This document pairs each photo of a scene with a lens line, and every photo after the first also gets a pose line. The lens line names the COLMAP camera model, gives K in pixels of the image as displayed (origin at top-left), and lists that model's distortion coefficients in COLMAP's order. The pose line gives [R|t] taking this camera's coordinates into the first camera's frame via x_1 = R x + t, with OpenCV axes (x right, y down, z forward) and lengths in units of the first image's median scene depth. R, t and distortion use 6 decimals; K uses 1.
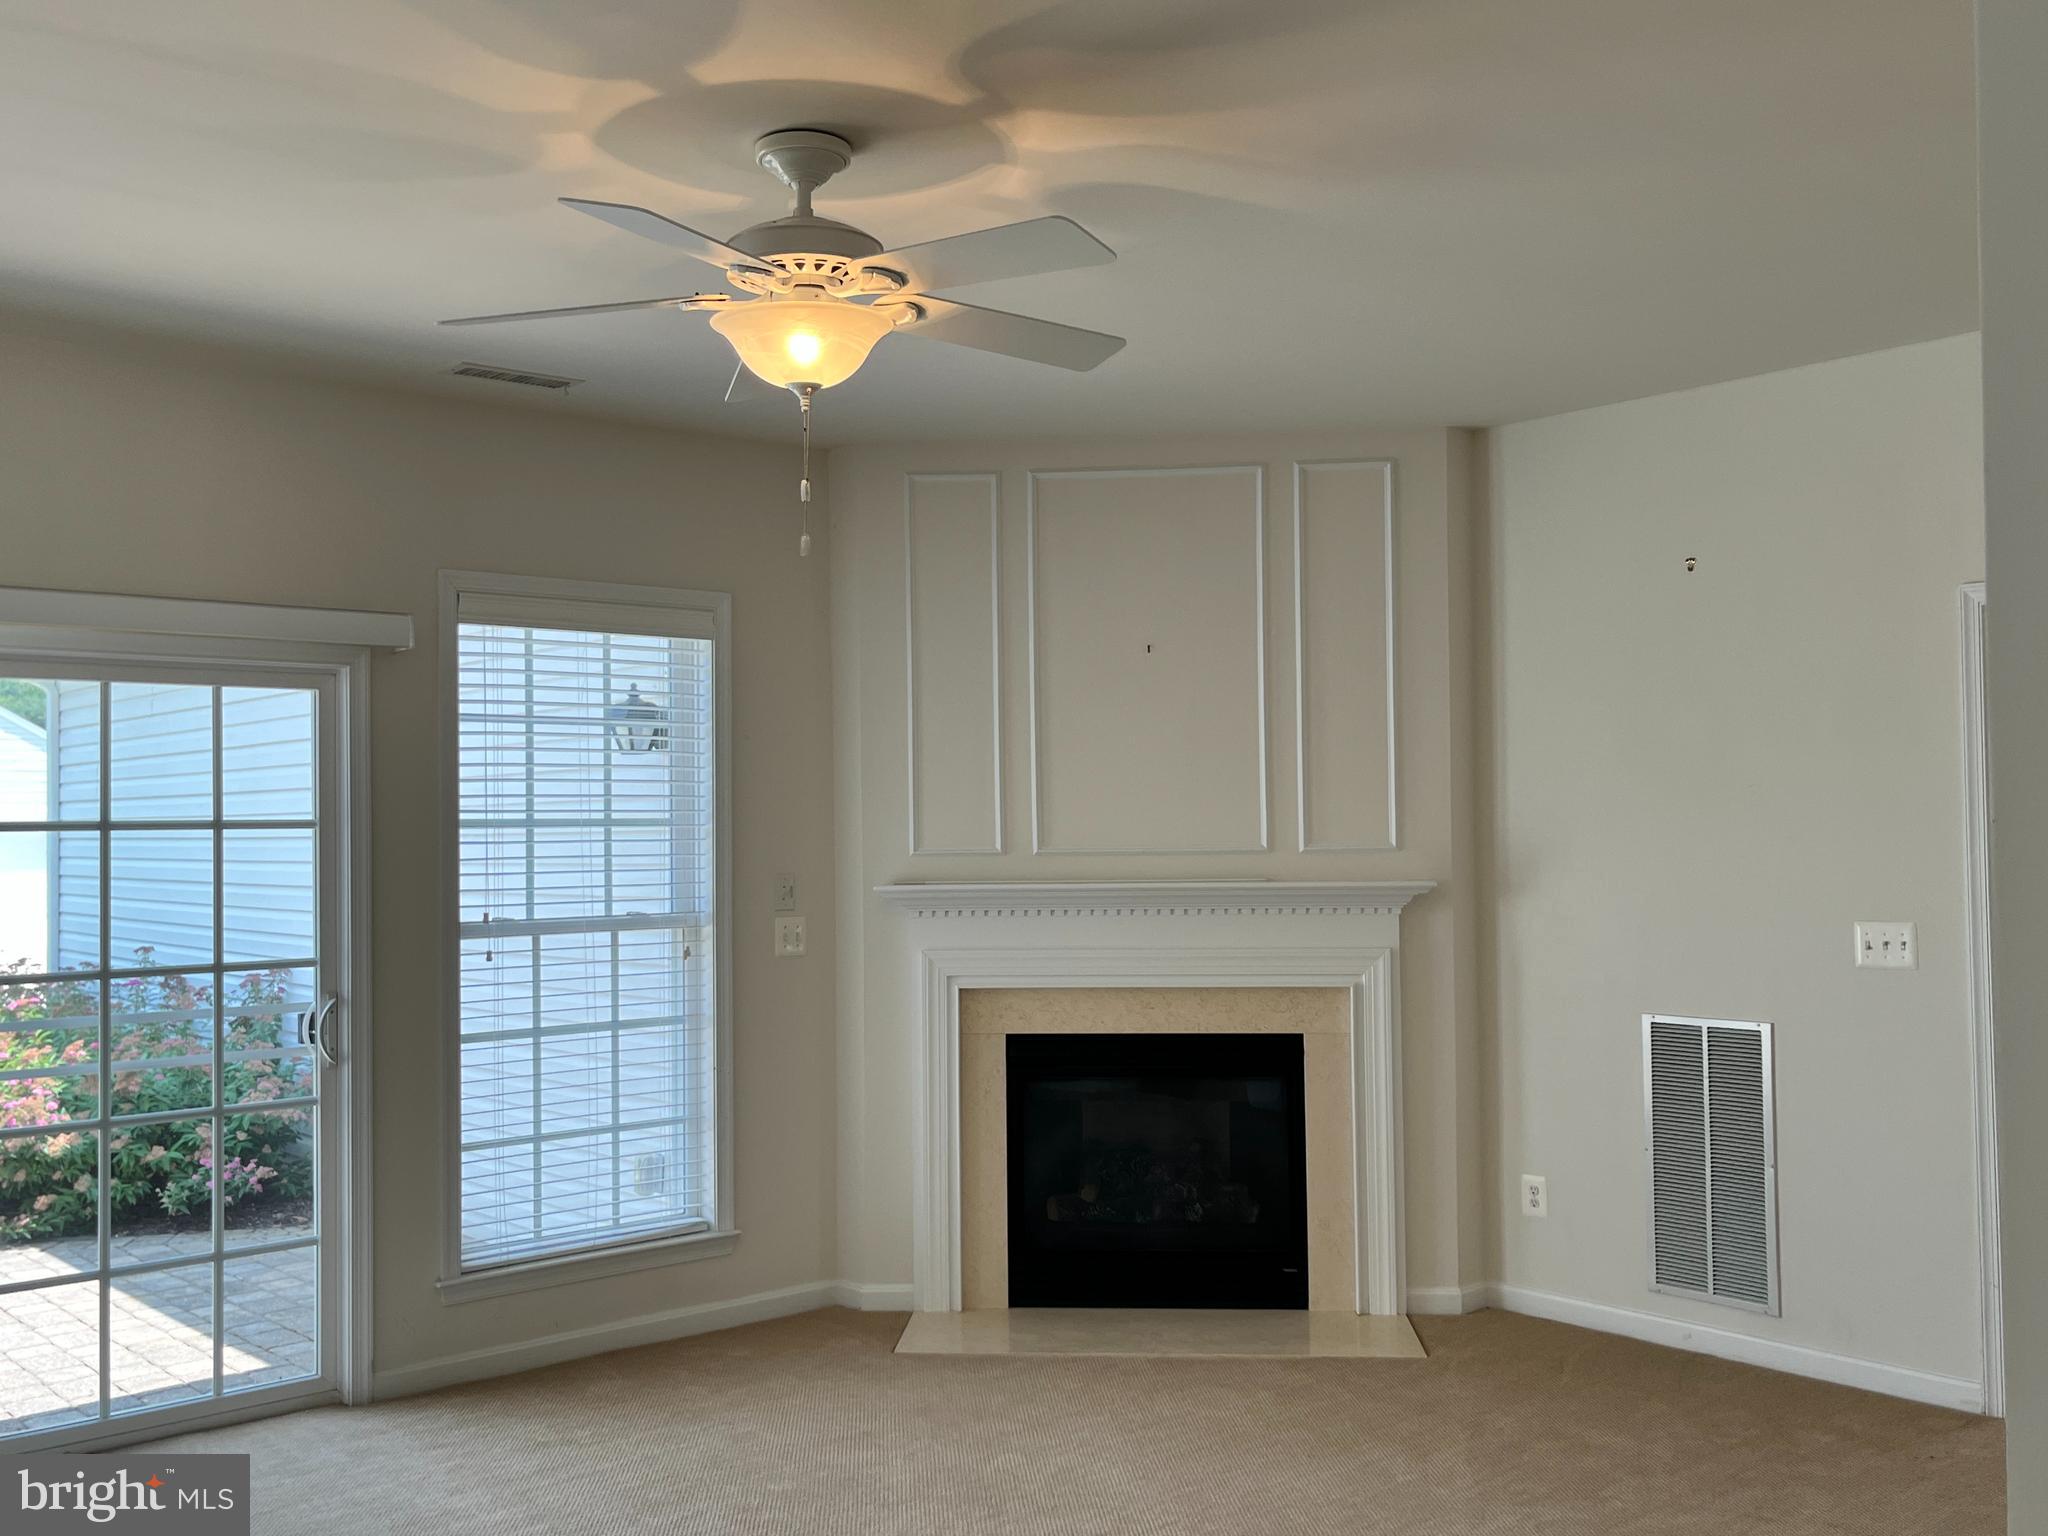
lens RADIAL K [[1917.7, 0, 1017.6], [0, 1917.7, 777.4], [0, 0, 1]] dist [0.034958, 0.000000]
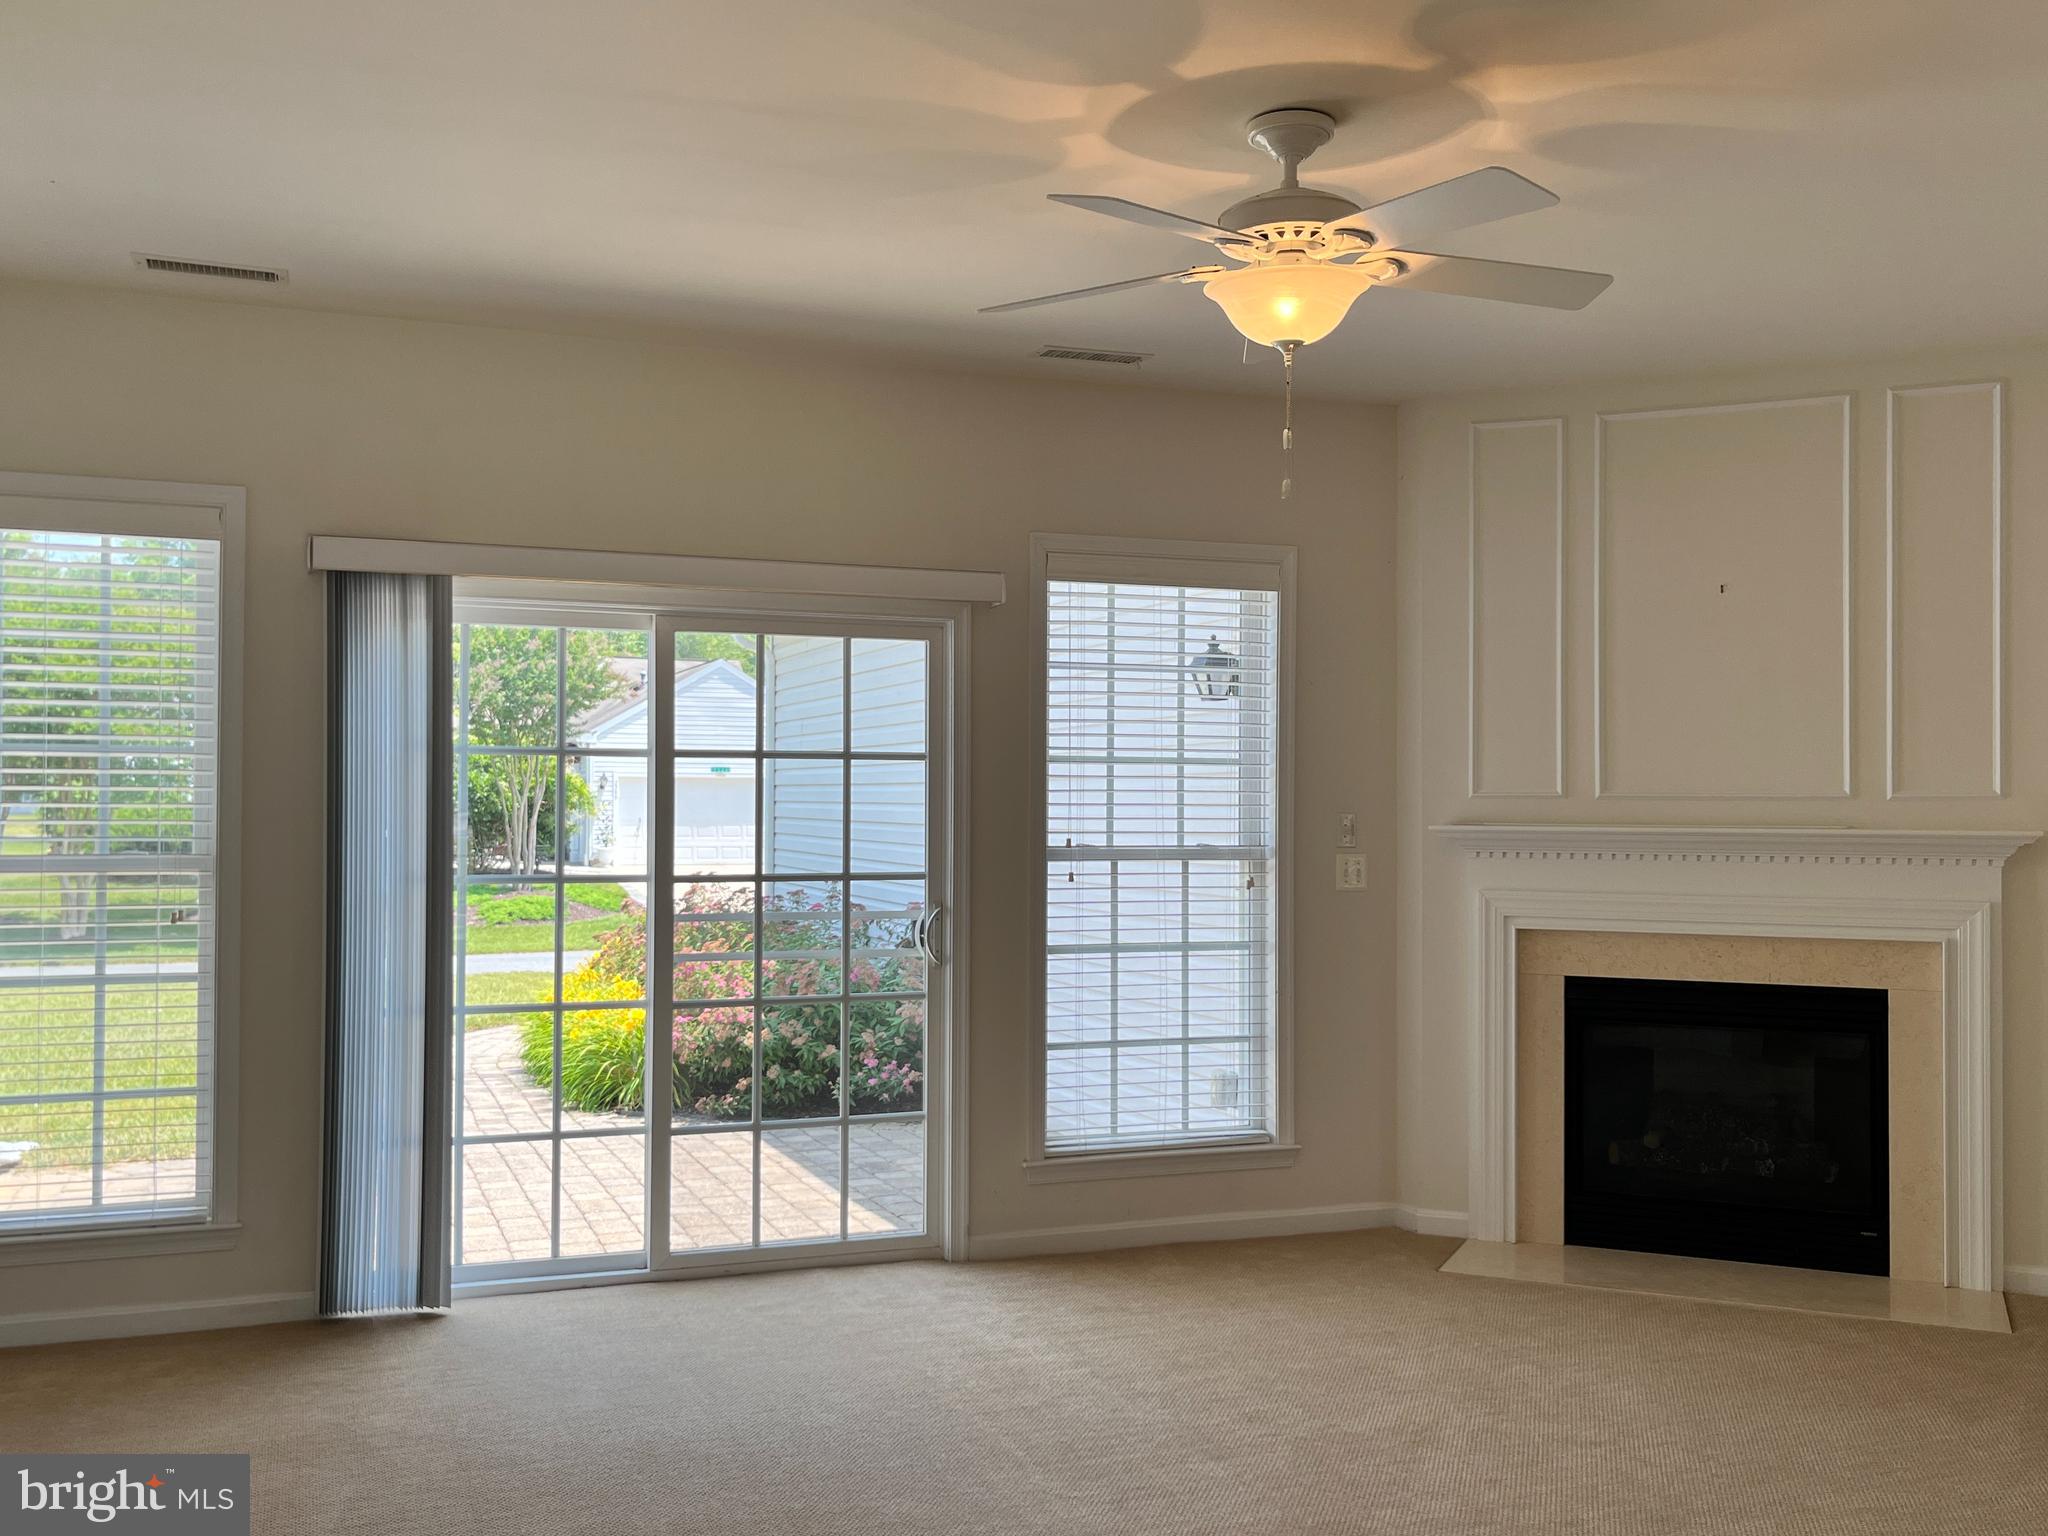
lens RADIAL K [[1917.7, 0, 1018.0], [0, 1917.7, 767.2], [0, 0, 1]] dist [0.034958, 0.000000]
pose [[0.938229, 0.009873, -0.345875, 0.081851], [-0.006903, 0.999928, 0.009817, 0.018457], [0.345947, -0.006823, 0.938229, -0.054729]]
